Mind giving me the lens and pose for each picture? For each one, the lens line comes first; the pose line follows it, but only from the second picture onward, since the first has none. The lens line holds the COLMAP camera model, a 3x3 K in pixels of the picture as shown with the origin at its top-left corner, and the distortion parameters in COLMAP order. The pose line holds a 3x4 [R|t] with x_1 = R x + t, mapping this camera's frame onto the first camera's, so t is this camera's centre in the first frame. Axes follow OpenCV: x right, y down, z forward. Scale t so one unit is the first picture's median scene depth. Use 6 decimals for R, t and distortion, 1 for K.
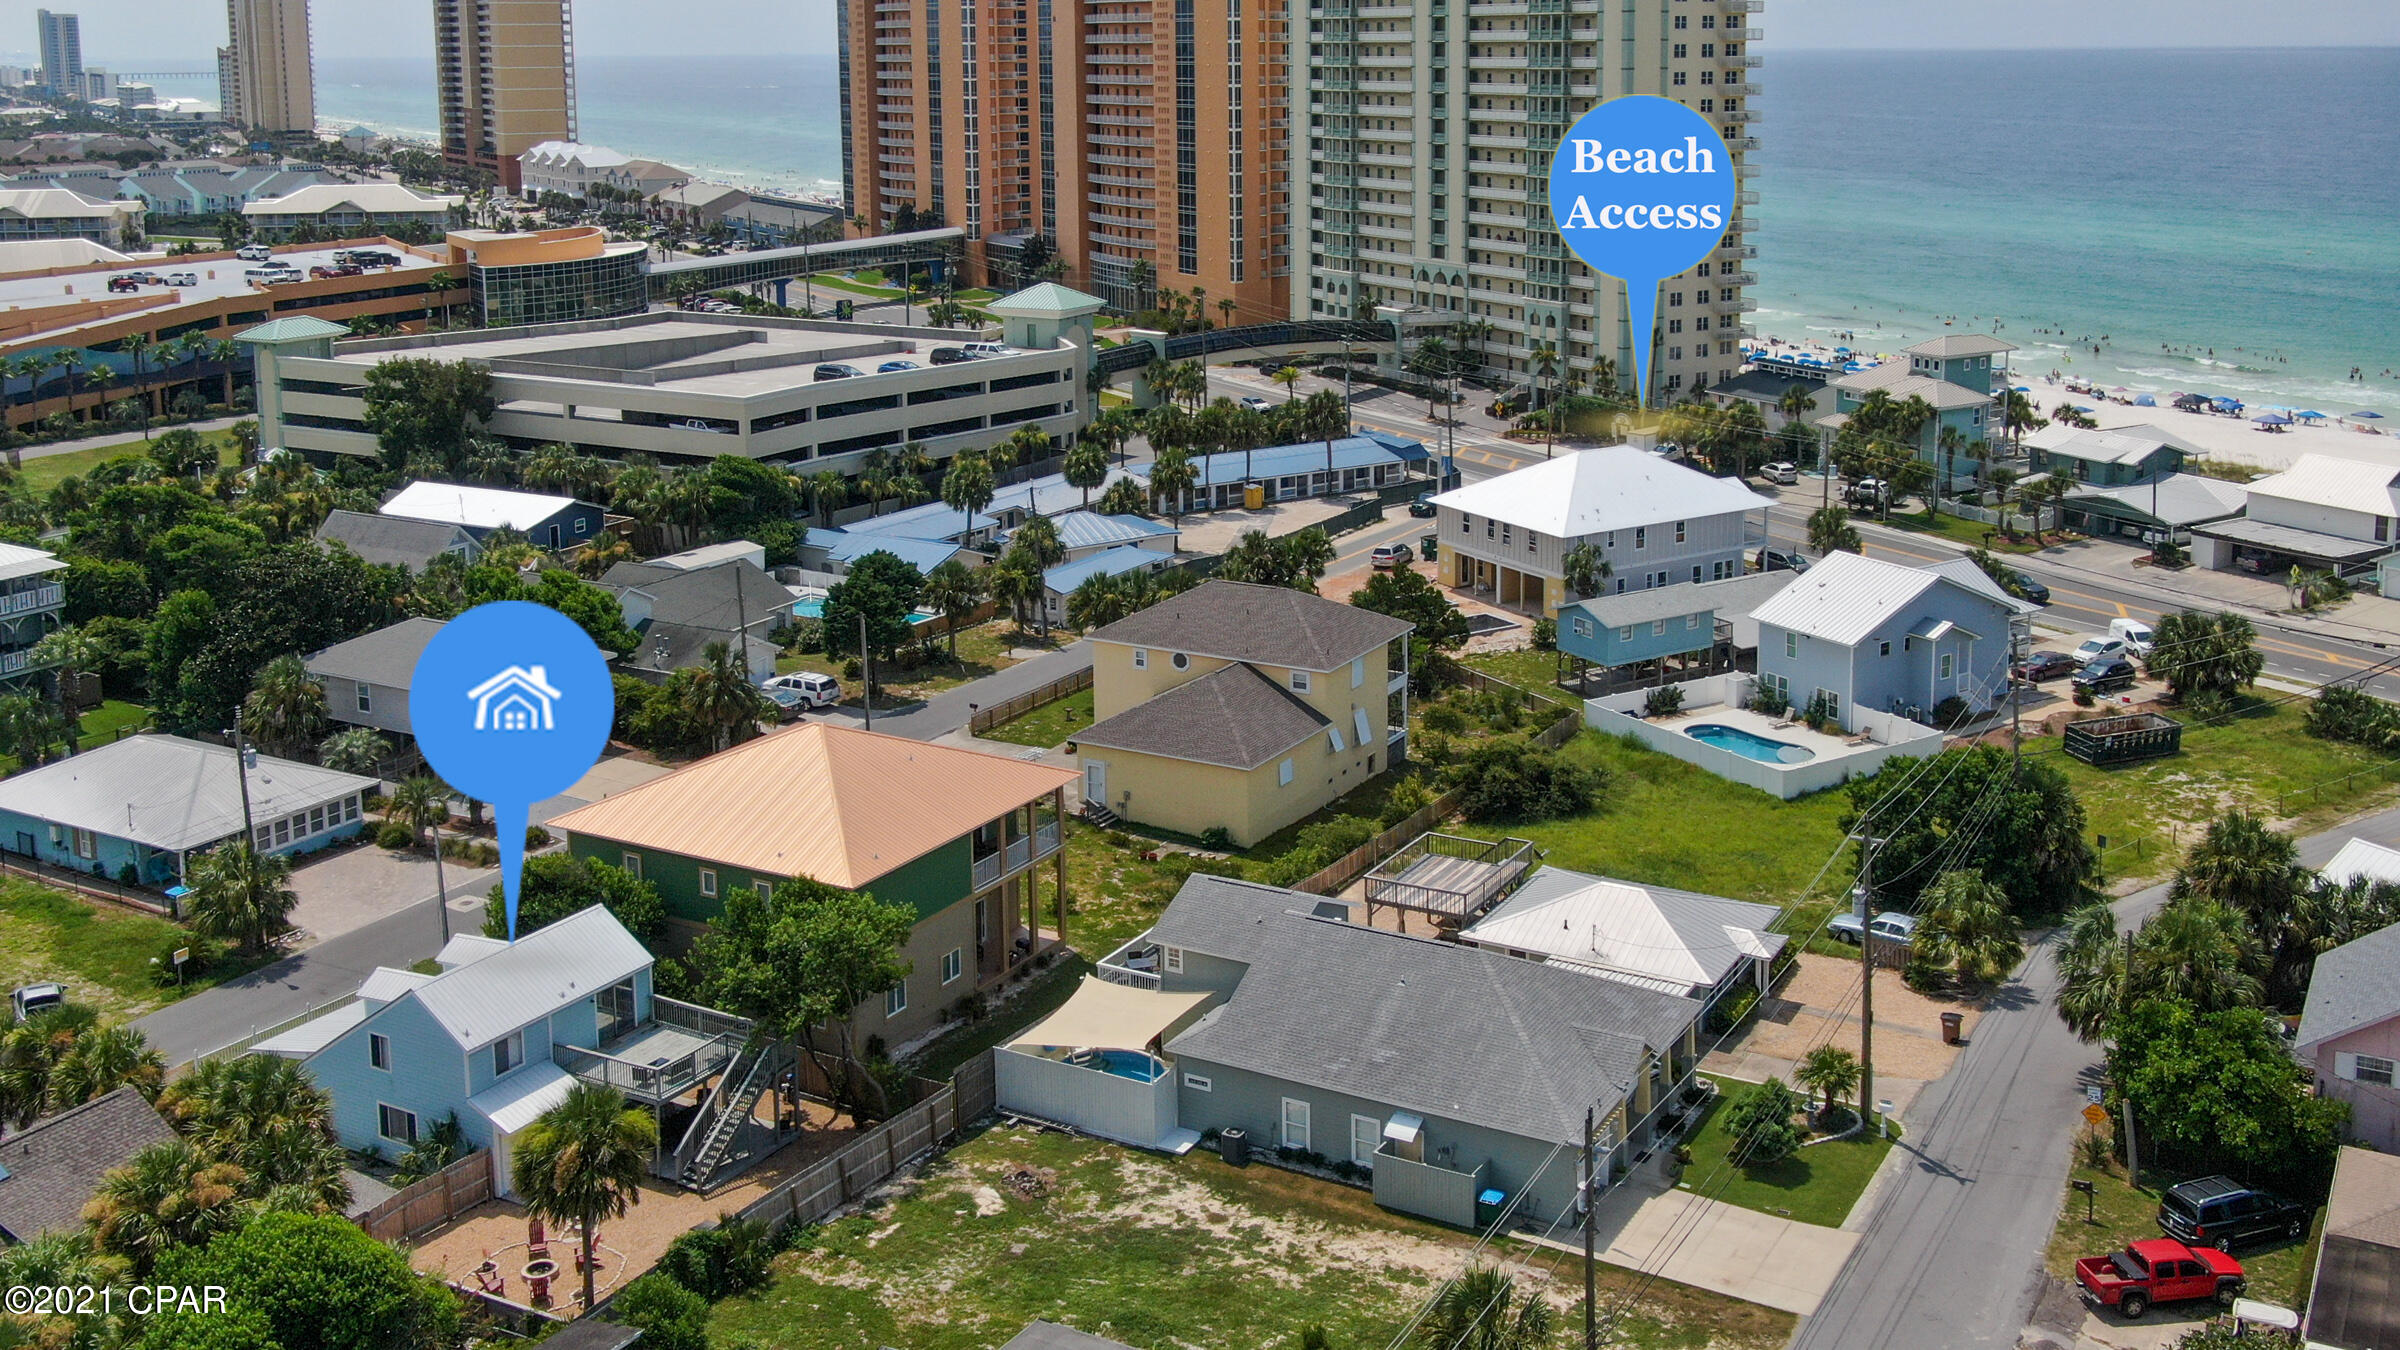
lens RADIAL K [[2287.1, 0, 1200.0], [0, 2287.1, 675.0], [0, 0, 1]] dist [0.043157, 0.002429]
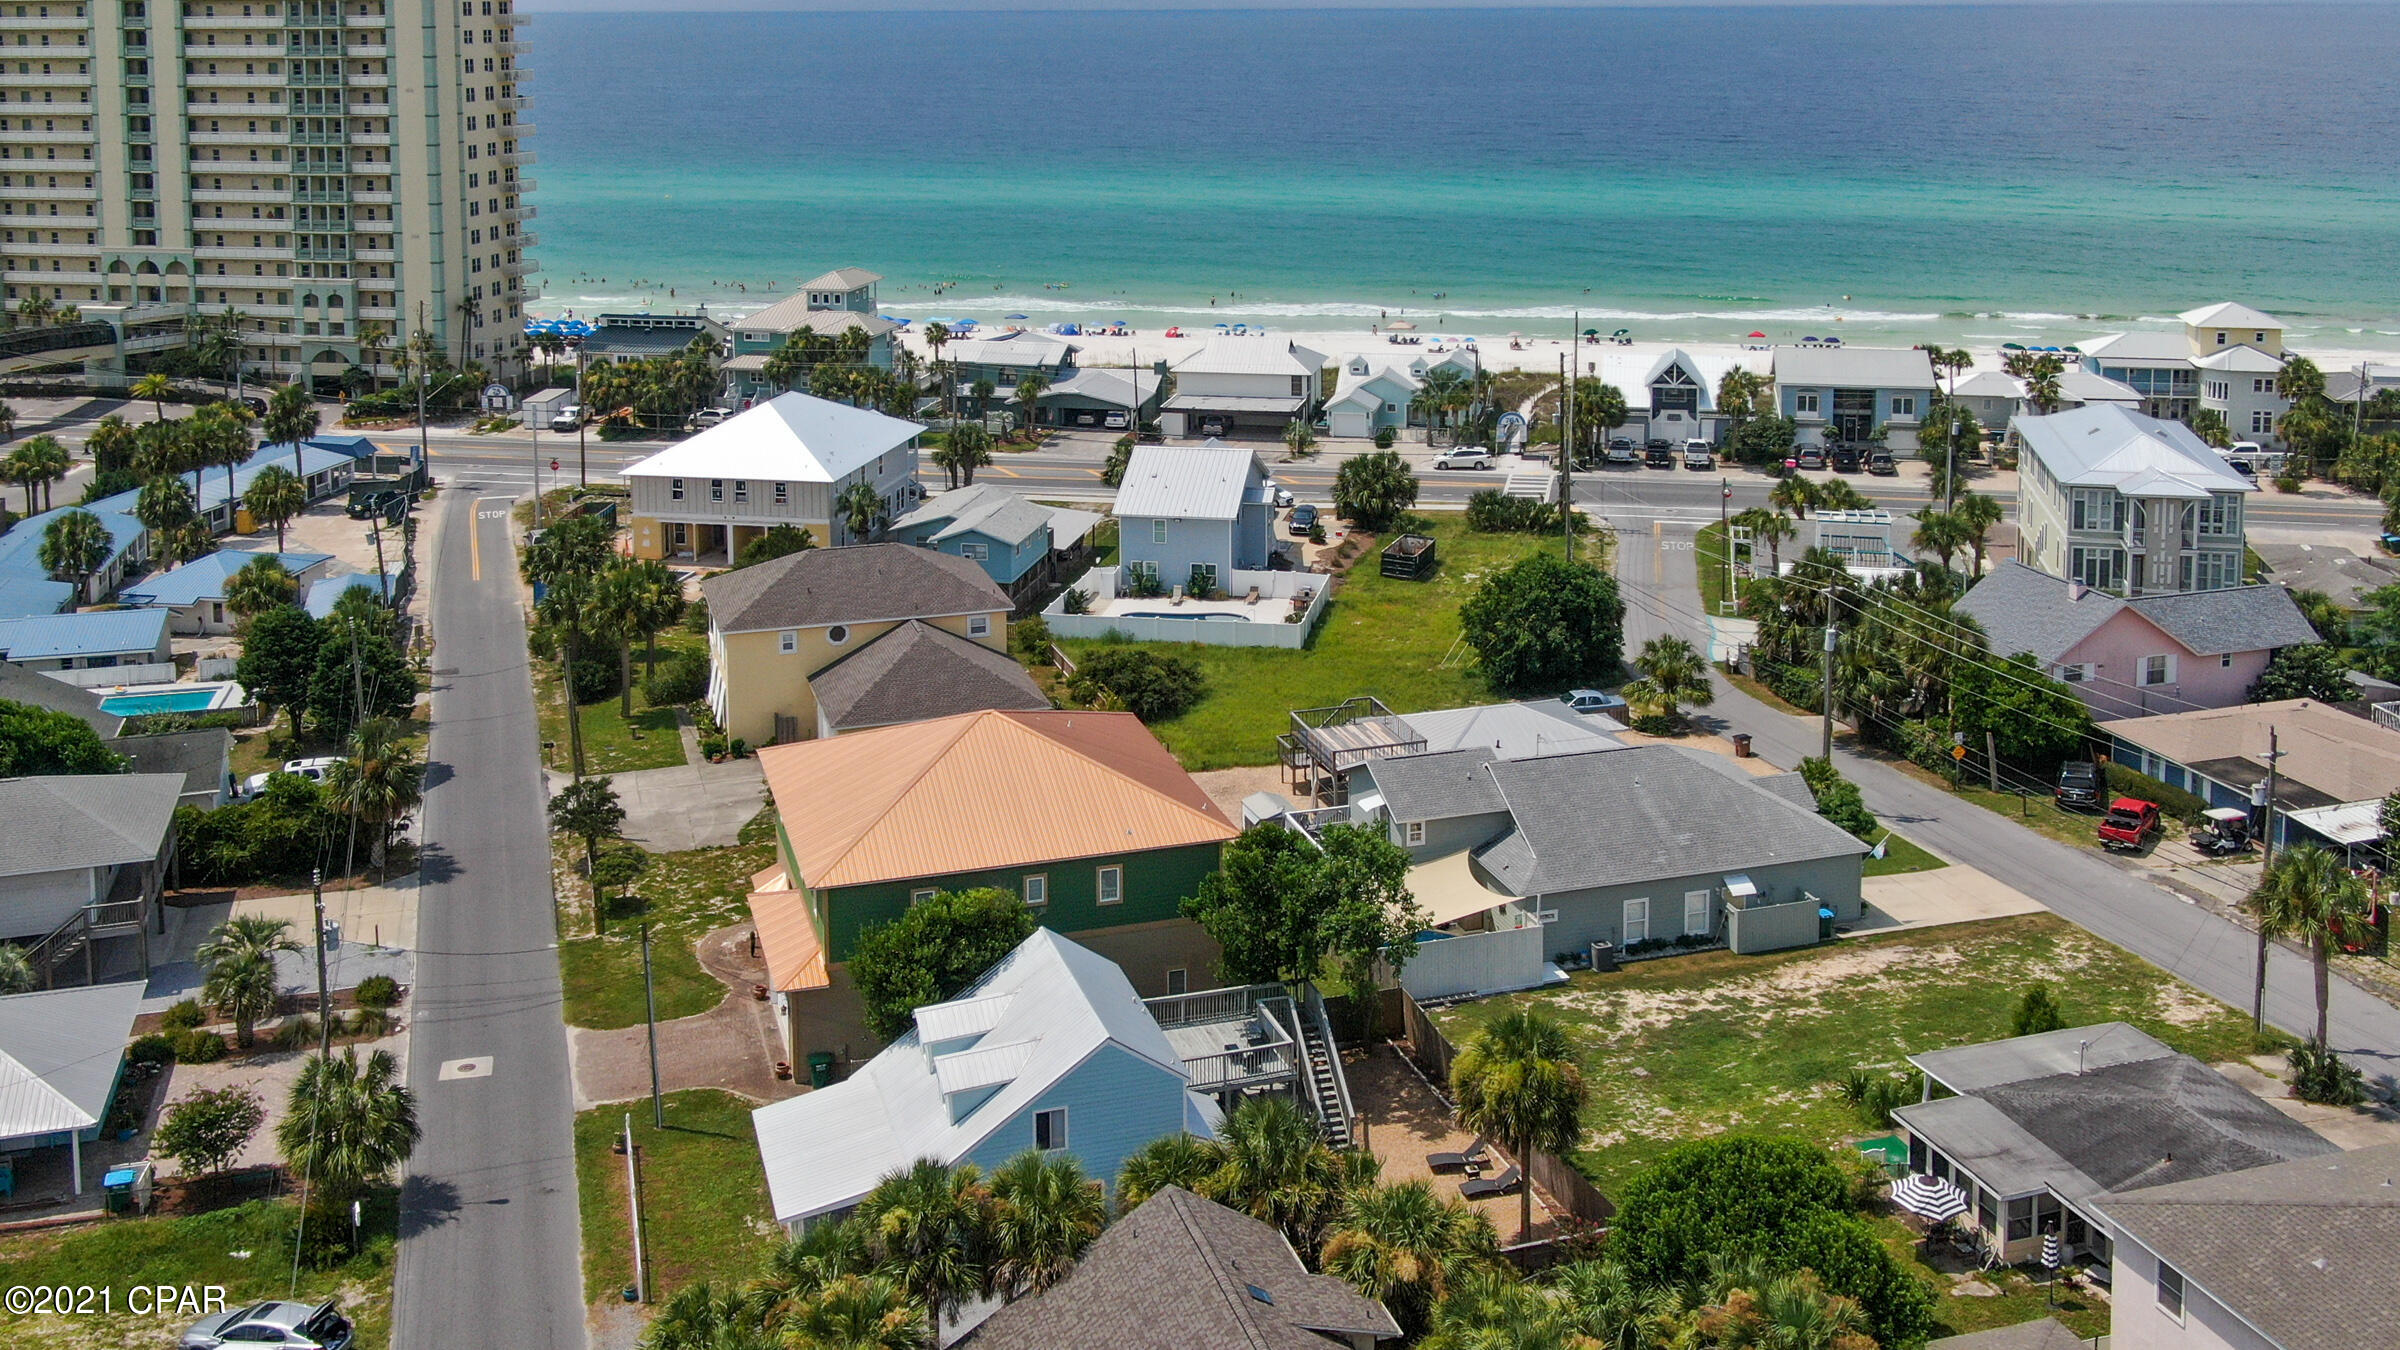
lens RADIAL K [[2320.9, 0, 1200.0], [0, 2320.9, 675.0], [0, 0, 1]] dist [-0.006459, -0.002357]
pose [[0.685375, -0.204101, 0.699002, -0.356050], [0.196557, 0.976139, 0.092297, -0.030019], [-0.701161, 0.074136, 0.709138, 0.125422]]
